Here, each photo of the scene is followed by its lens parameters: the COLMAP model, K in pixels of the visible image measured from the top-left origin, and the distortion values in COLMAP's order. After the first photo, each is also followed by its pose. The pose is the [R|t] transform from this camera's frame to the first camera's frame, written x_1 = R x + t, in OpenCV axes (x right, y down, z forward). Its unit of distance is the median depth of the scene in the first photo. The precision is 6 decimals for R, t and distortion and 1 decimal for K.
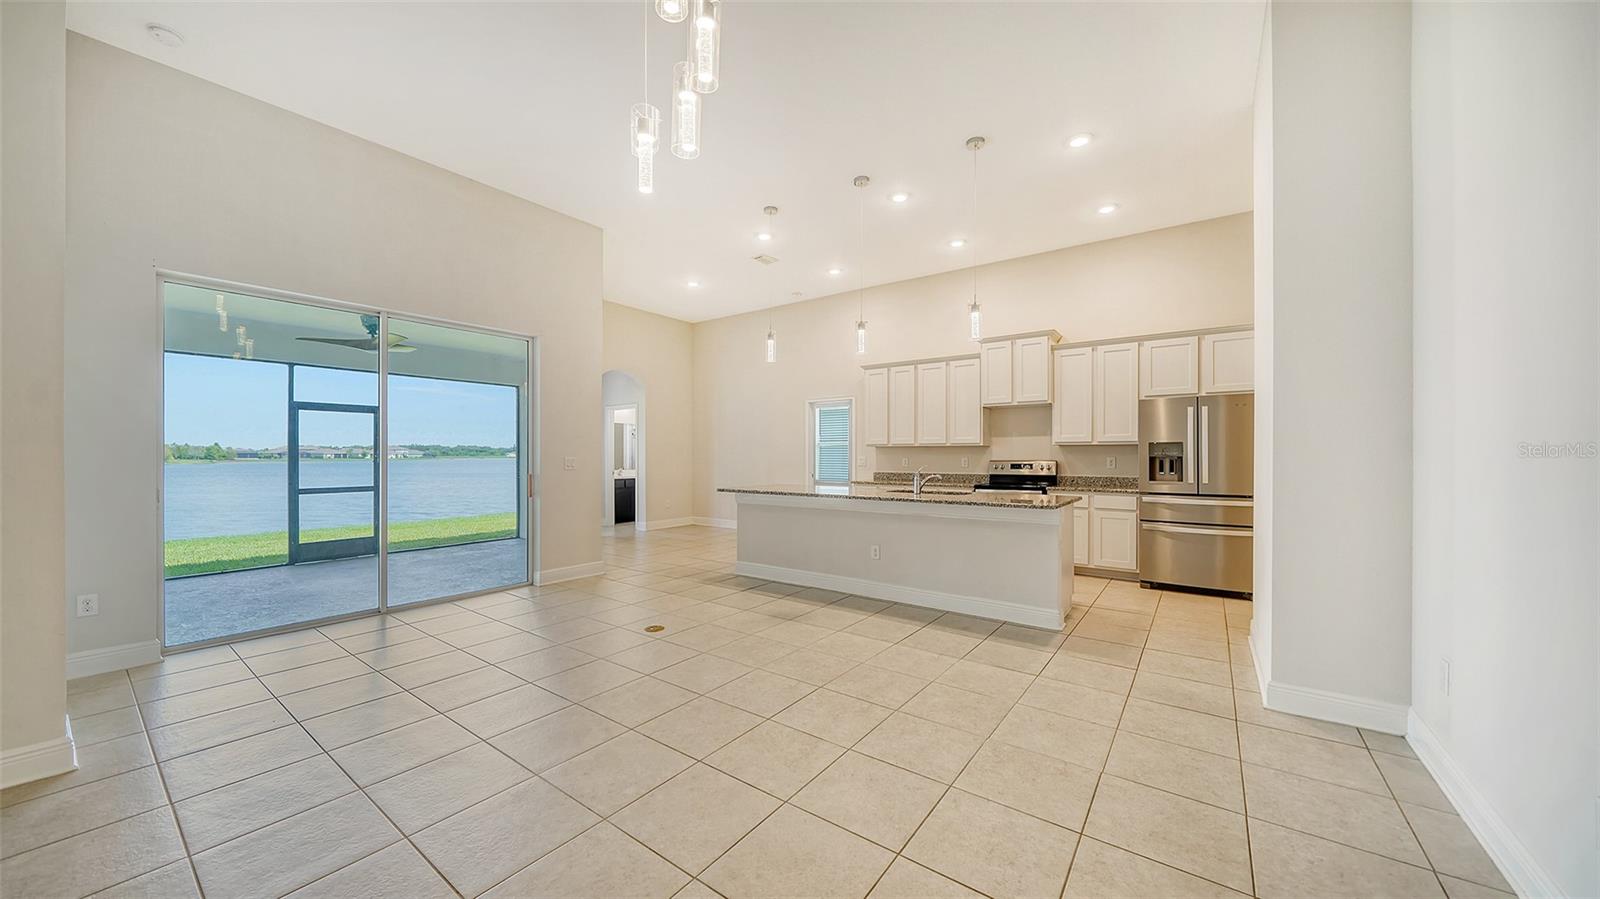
lens RADIAL K [[562.5, 0, 774.9], [0, 562.5, 452.4], [0, 0, 1]] dist [0.008315, -0.000860]
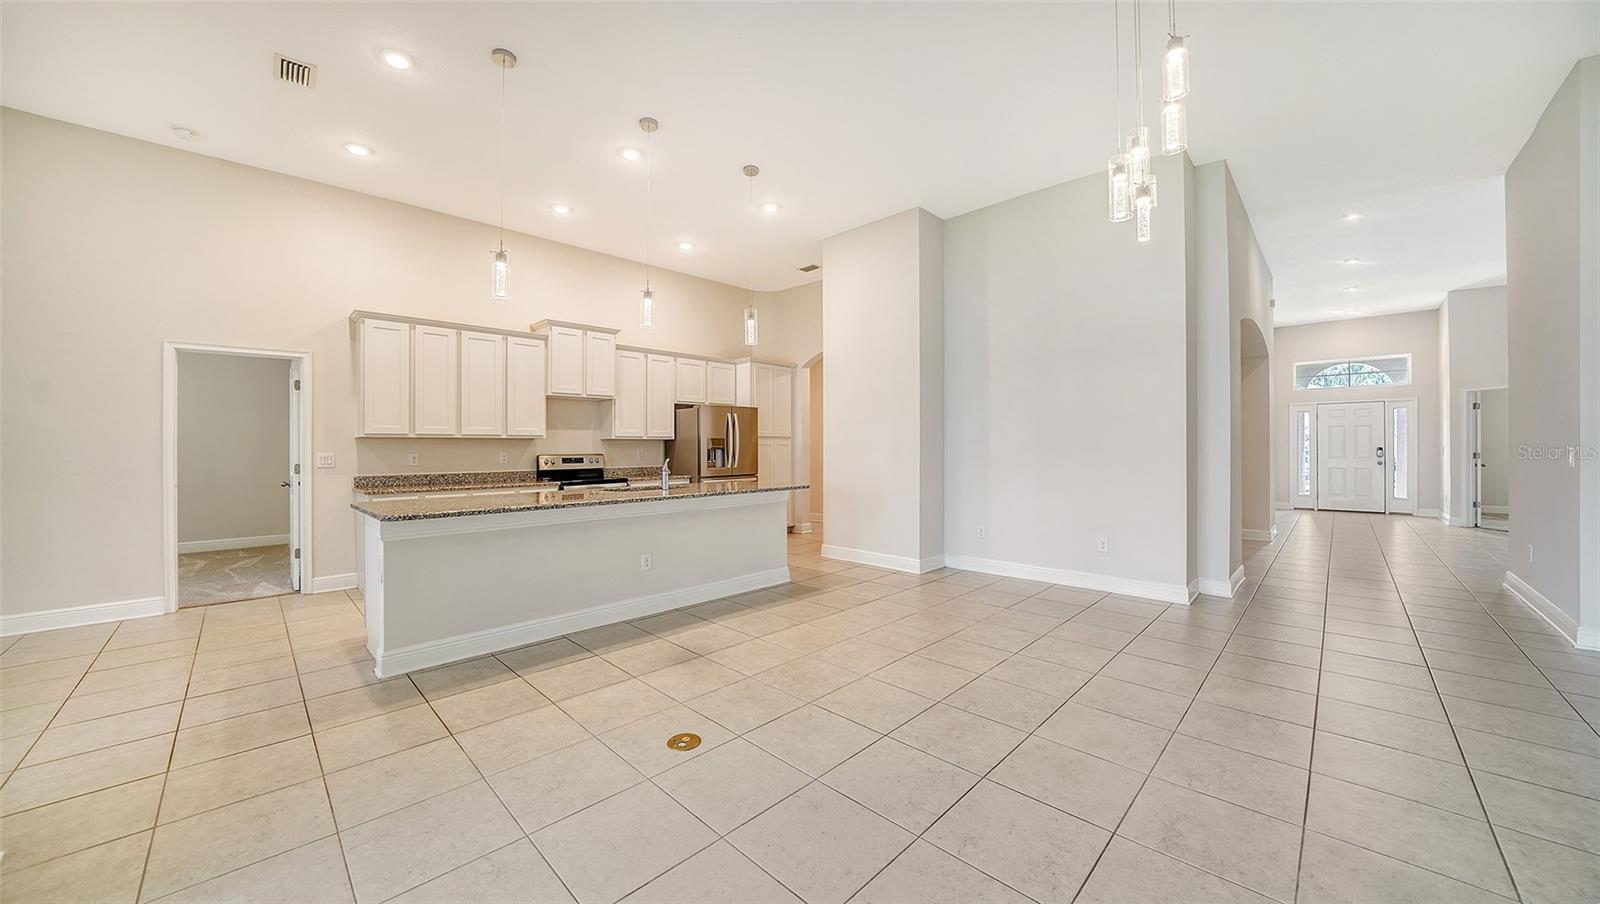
lens RADIAL K [[557.4, 0, 807.1], [0, 557.4, 448.3], [0, 0, 1]] dist [-0.013345, -0.000253]
pose [[0.123130, -0.009732, 0.992343, -0.588622], [-0.002285, 0.999946, 0.010090, -0.007167], [-0.992388, -0.003510, 0.123101, 0.595426]]
